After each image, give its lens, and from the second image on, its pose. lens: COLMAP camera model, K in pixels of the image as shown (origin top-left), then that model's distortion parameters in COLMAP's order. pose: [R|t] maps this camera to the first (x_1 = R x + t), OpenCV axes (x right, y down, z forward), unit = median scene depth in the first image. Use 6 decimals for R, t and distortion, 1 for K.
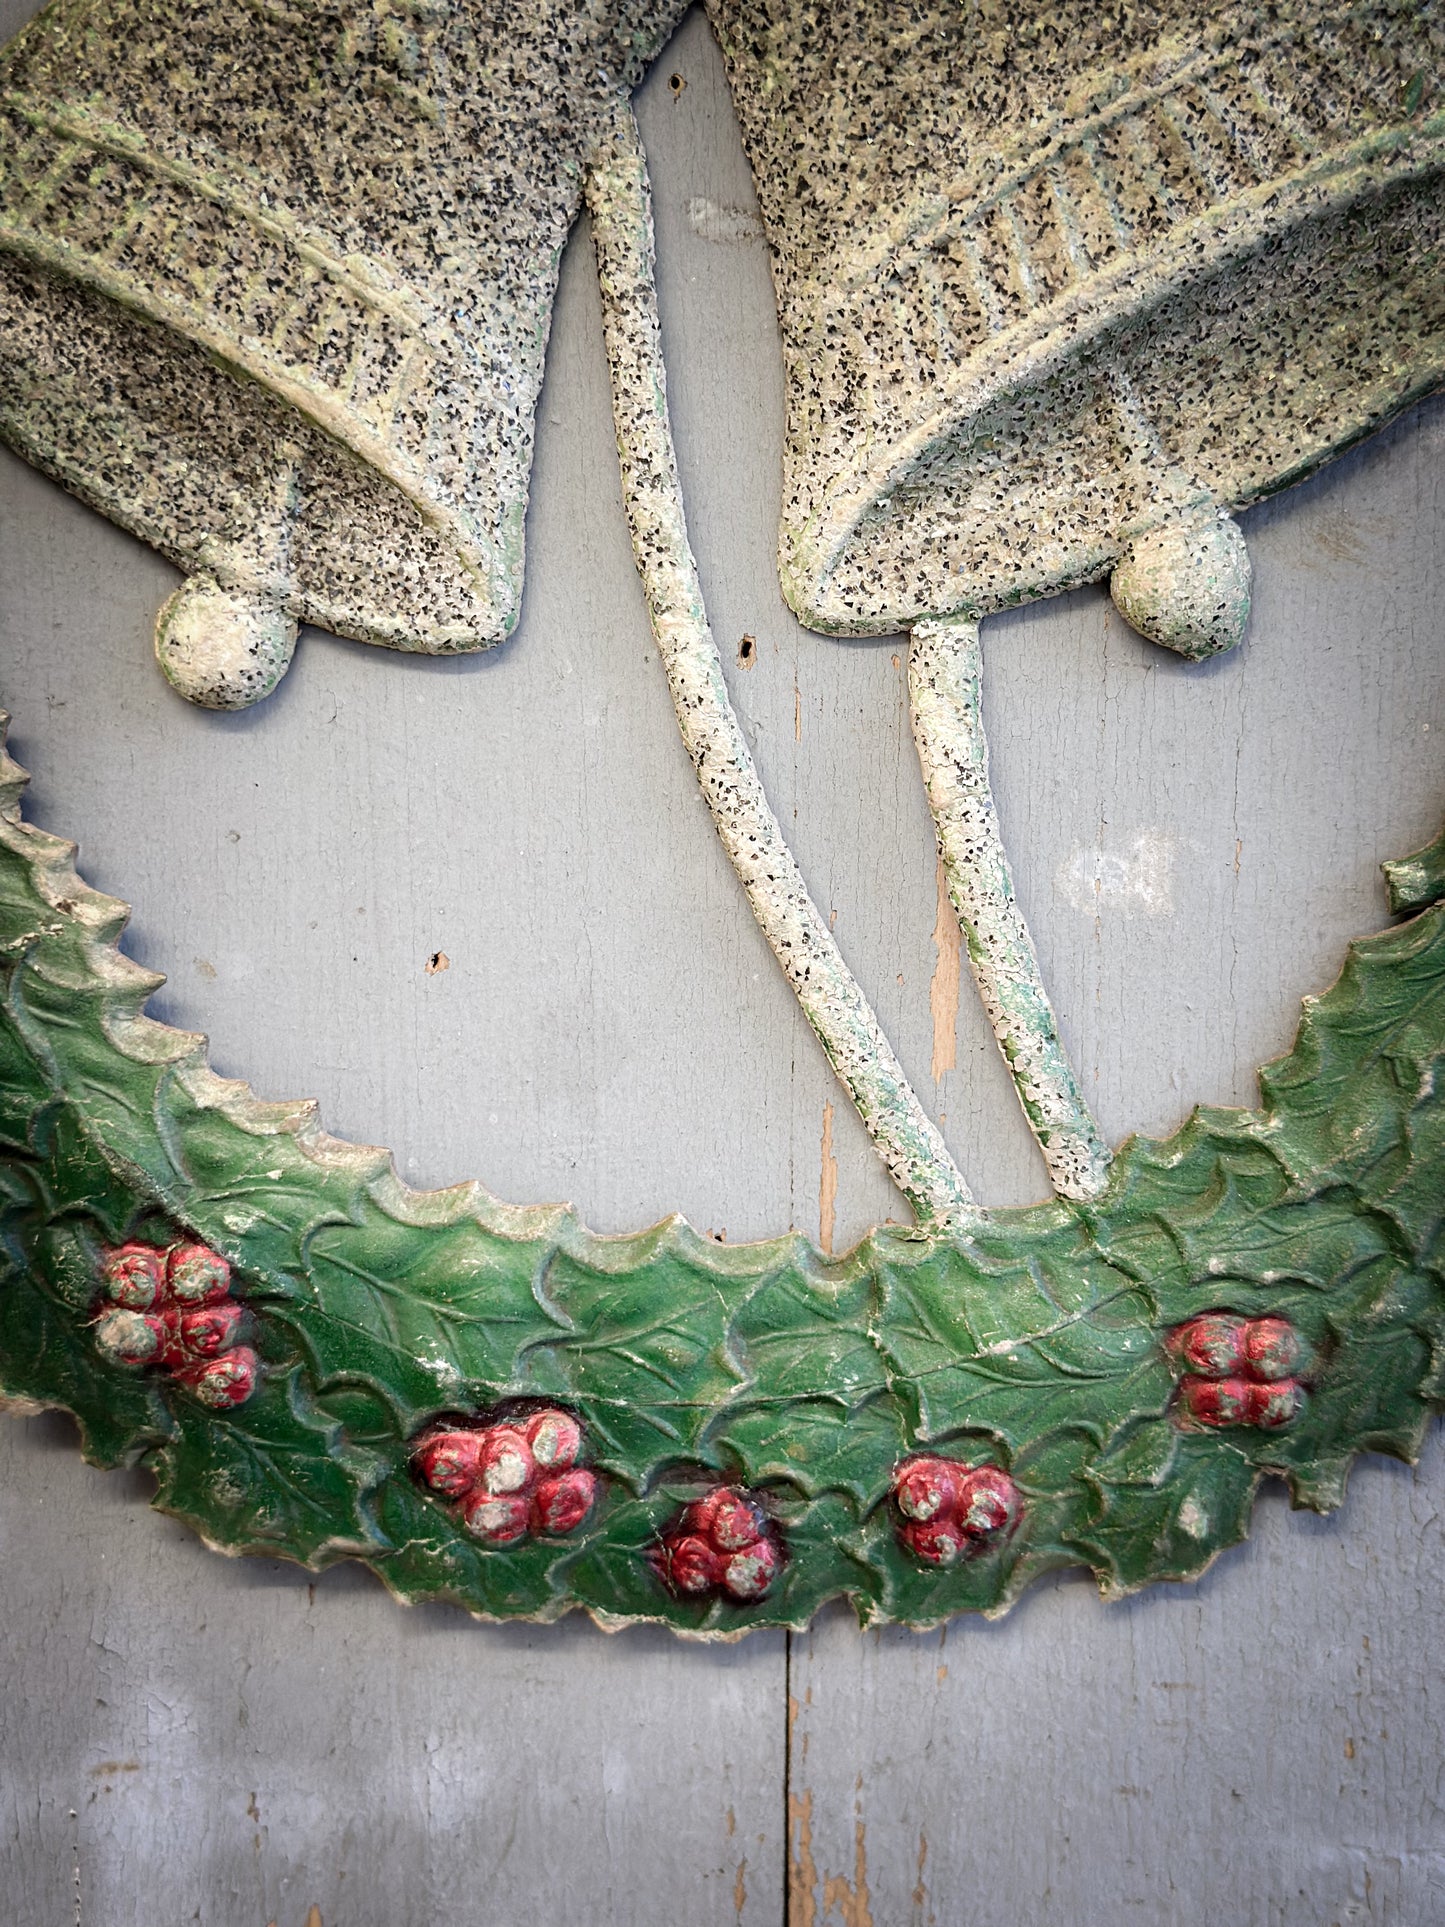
lens RADIAL K [[2765.1, 0, 721.0], [0, 2765.1, 975.8], [0, 0, 1]] dist [0.121998, 0.000000]
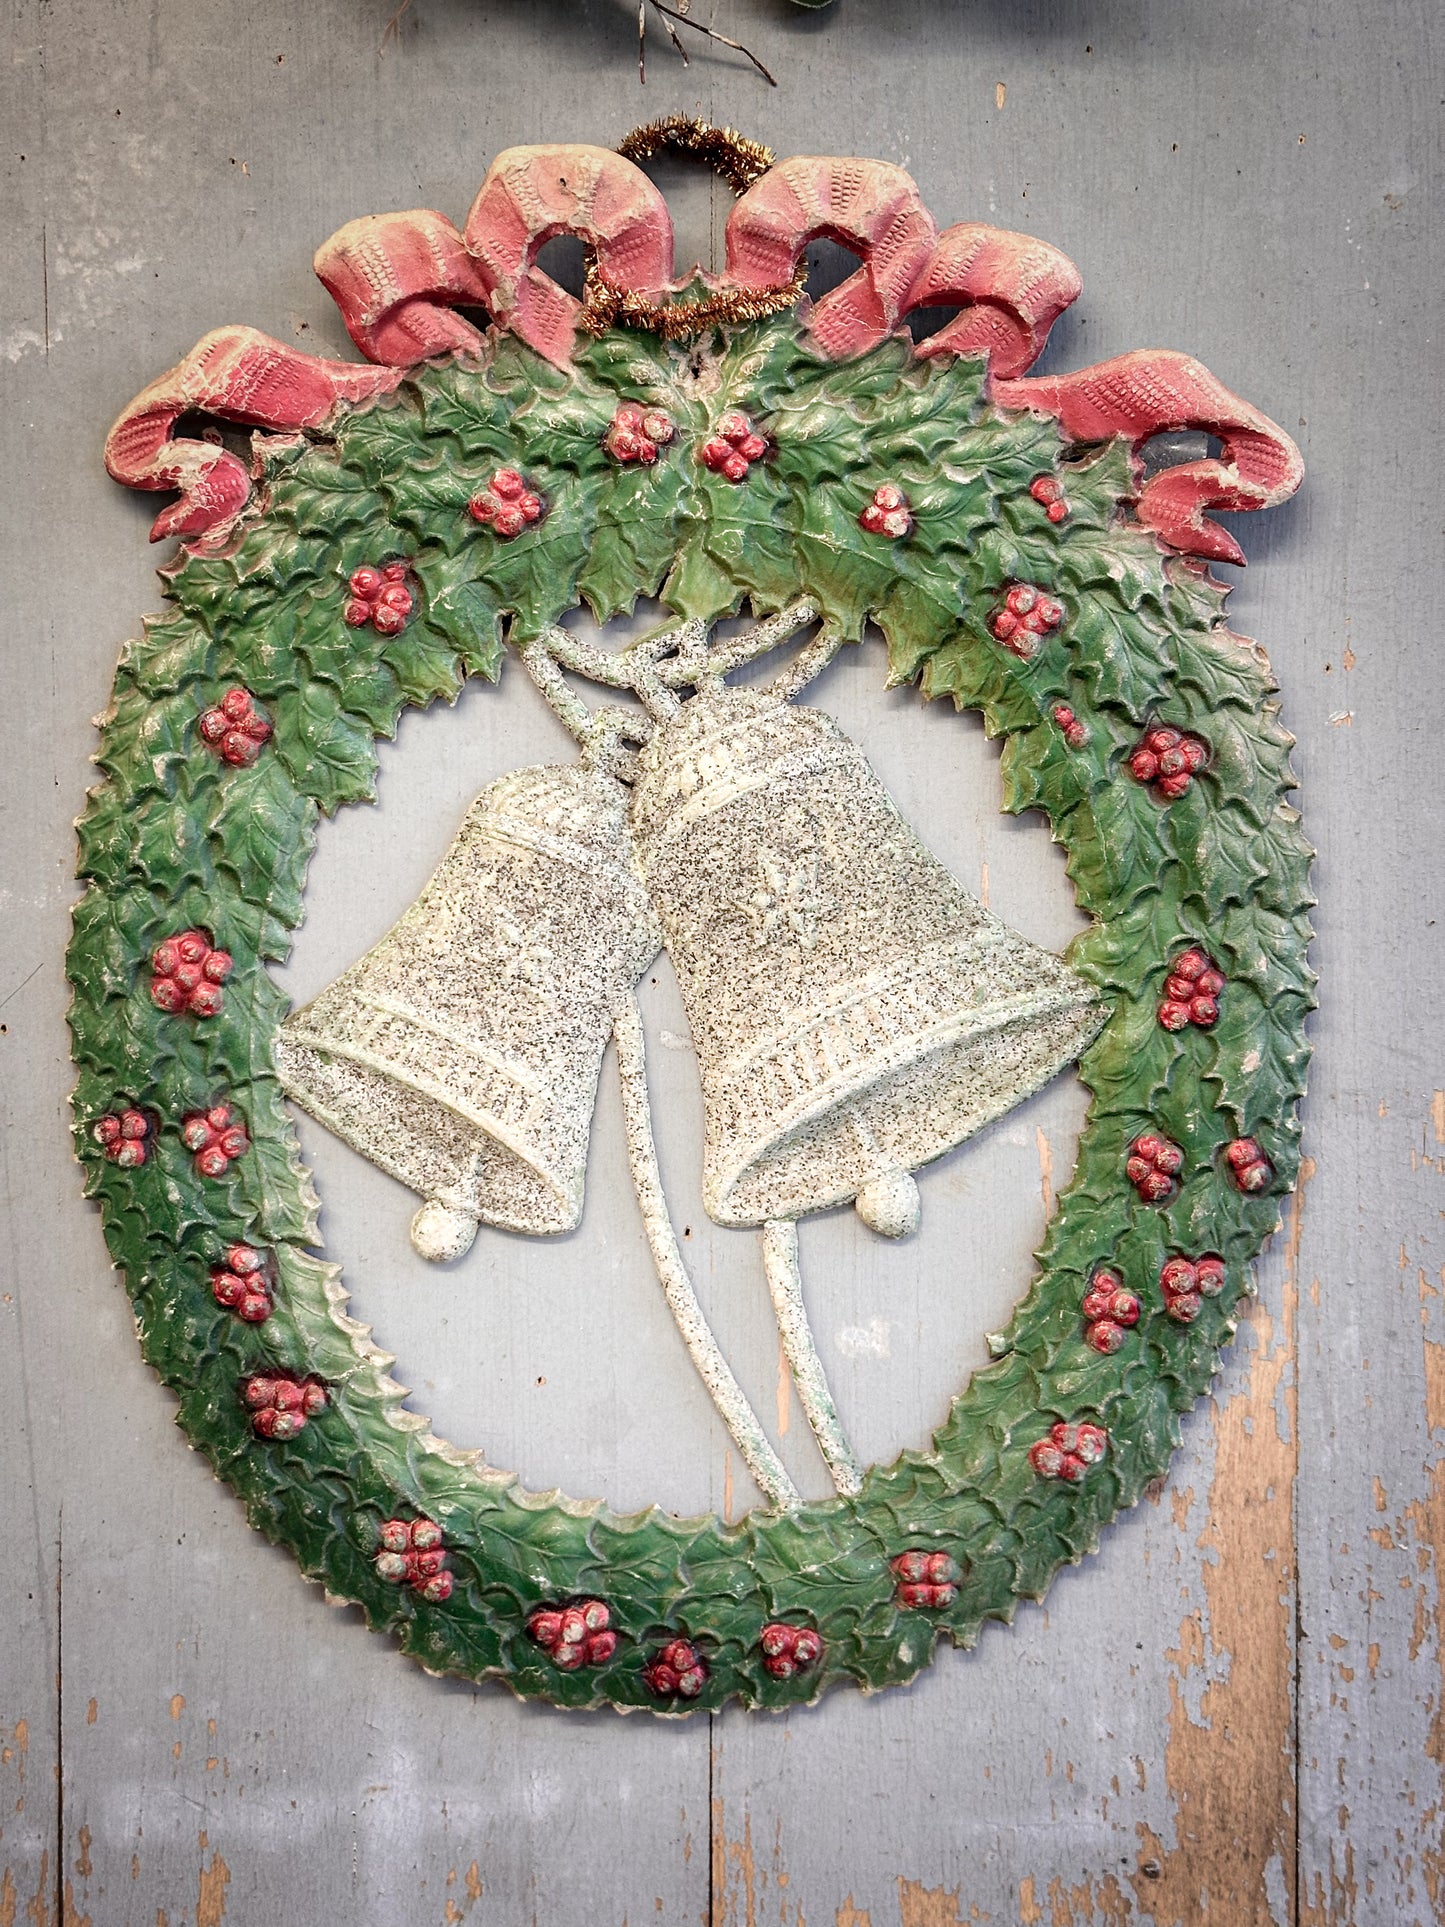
lens RADIAL K [[2765.1, 0, 719.4], [0, 2765.1, 957.1], [0, 0, 1]] dist [0.121998, 0.000000]
pose [[0.999975, -0.004237, 0.005660, 0.022790], [0.004845, 0.993677, -0.112171, -0.090843], [-0.005149, 0.112195, 0.993673, -1.157452]]
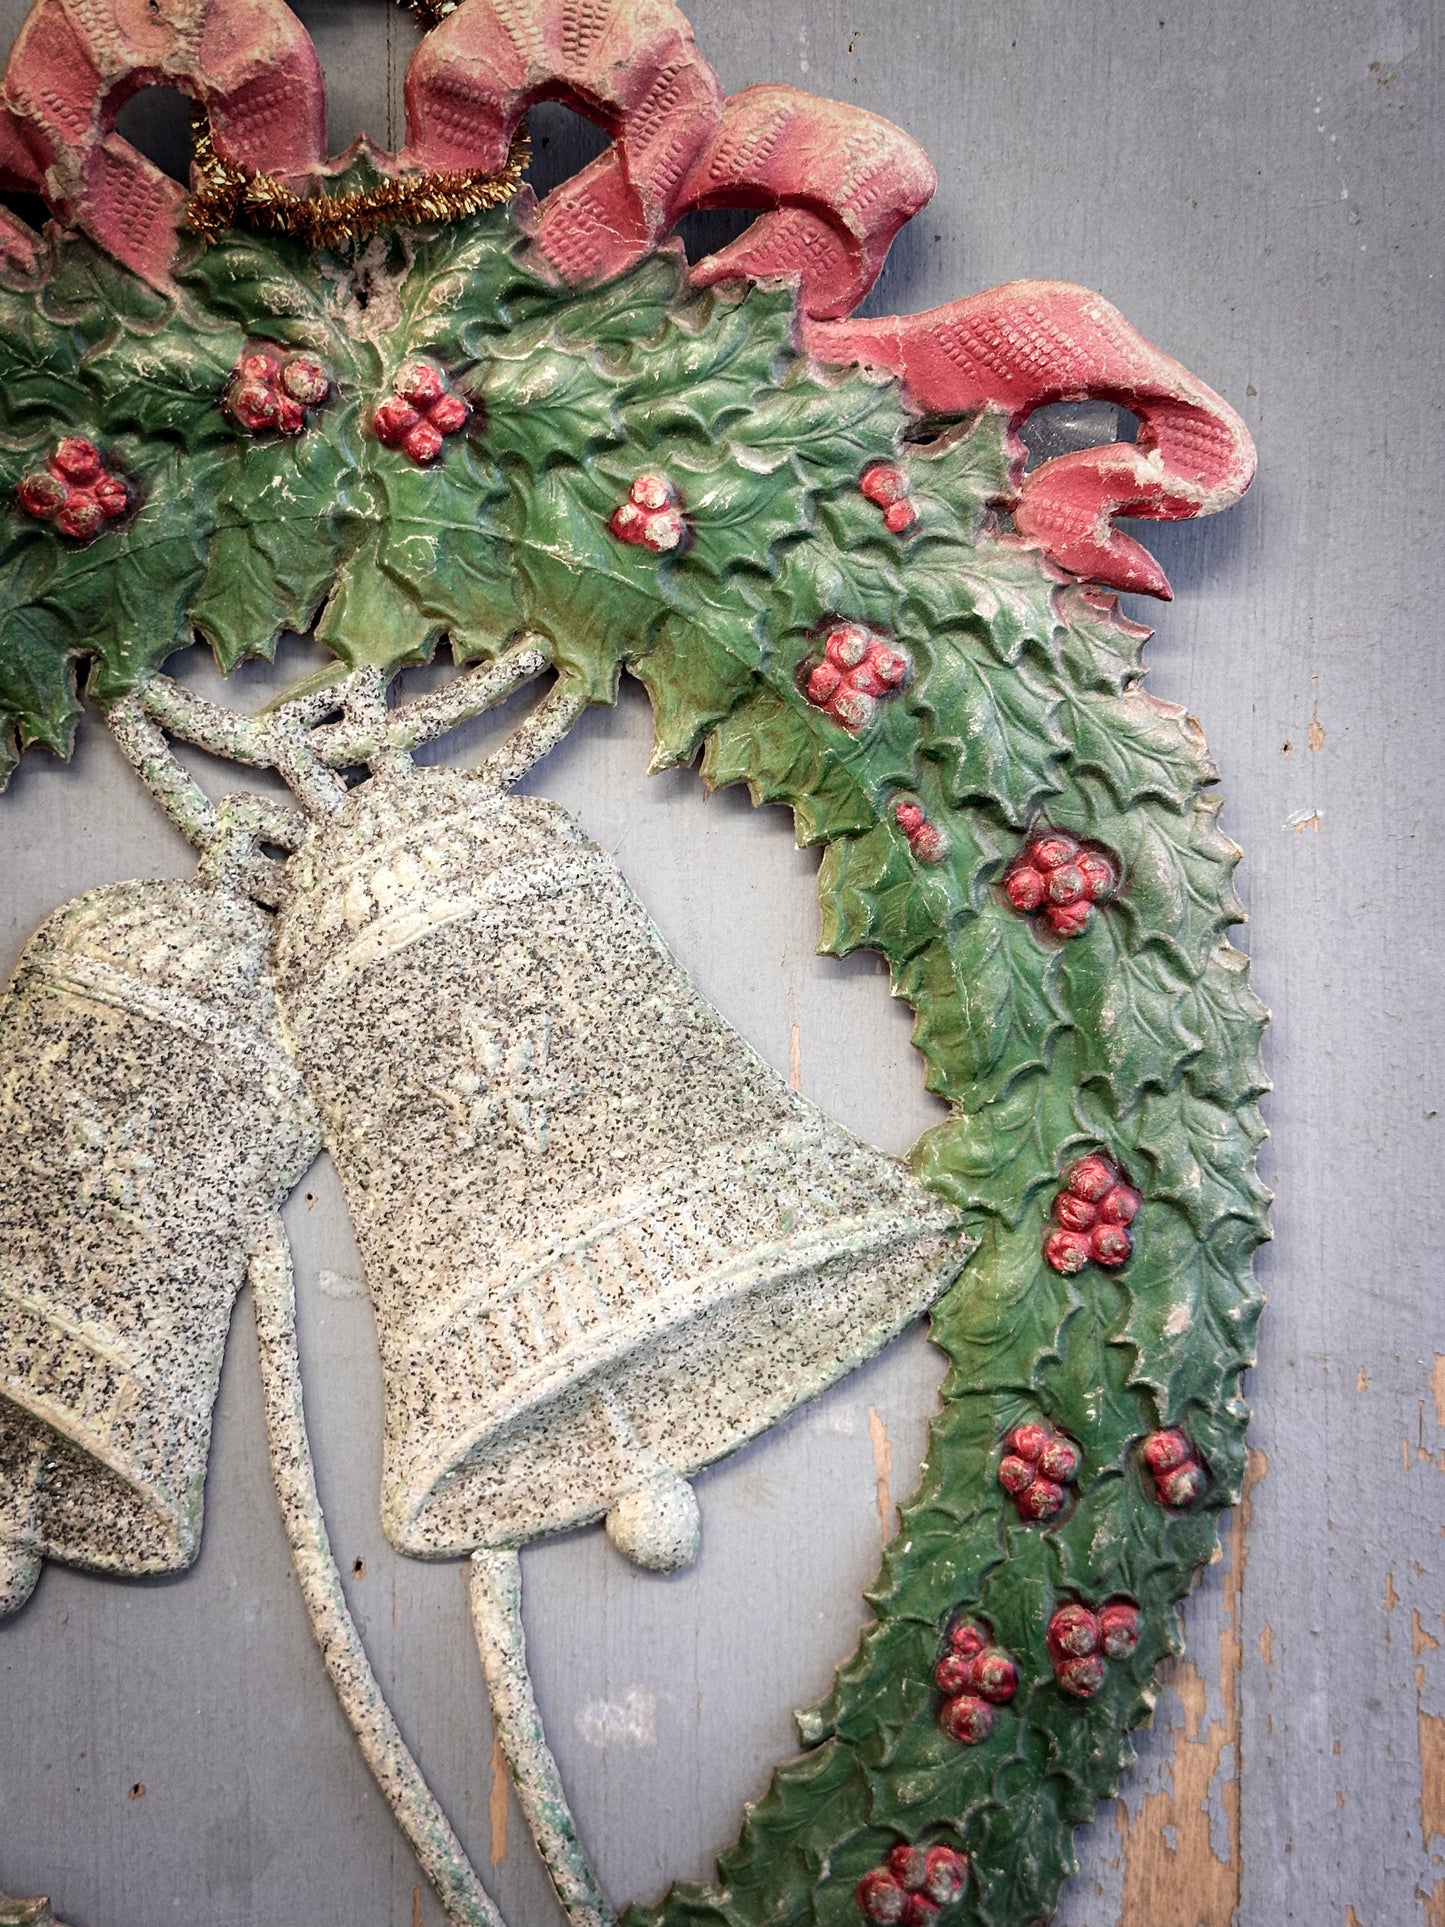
lens RADIAL K [[2765.1, 0, 749.7], [0, 2765.1, 954.6], [0, 0, 1]] dist [0.121998, 0.000000]
pose [[0.997179, -0.003157, 0.074999, 0.106165], [0.010833, 0.994709, -0.102162, -0.289259], [-0.074279, 0.102687, 0.991937, -0.501125]]
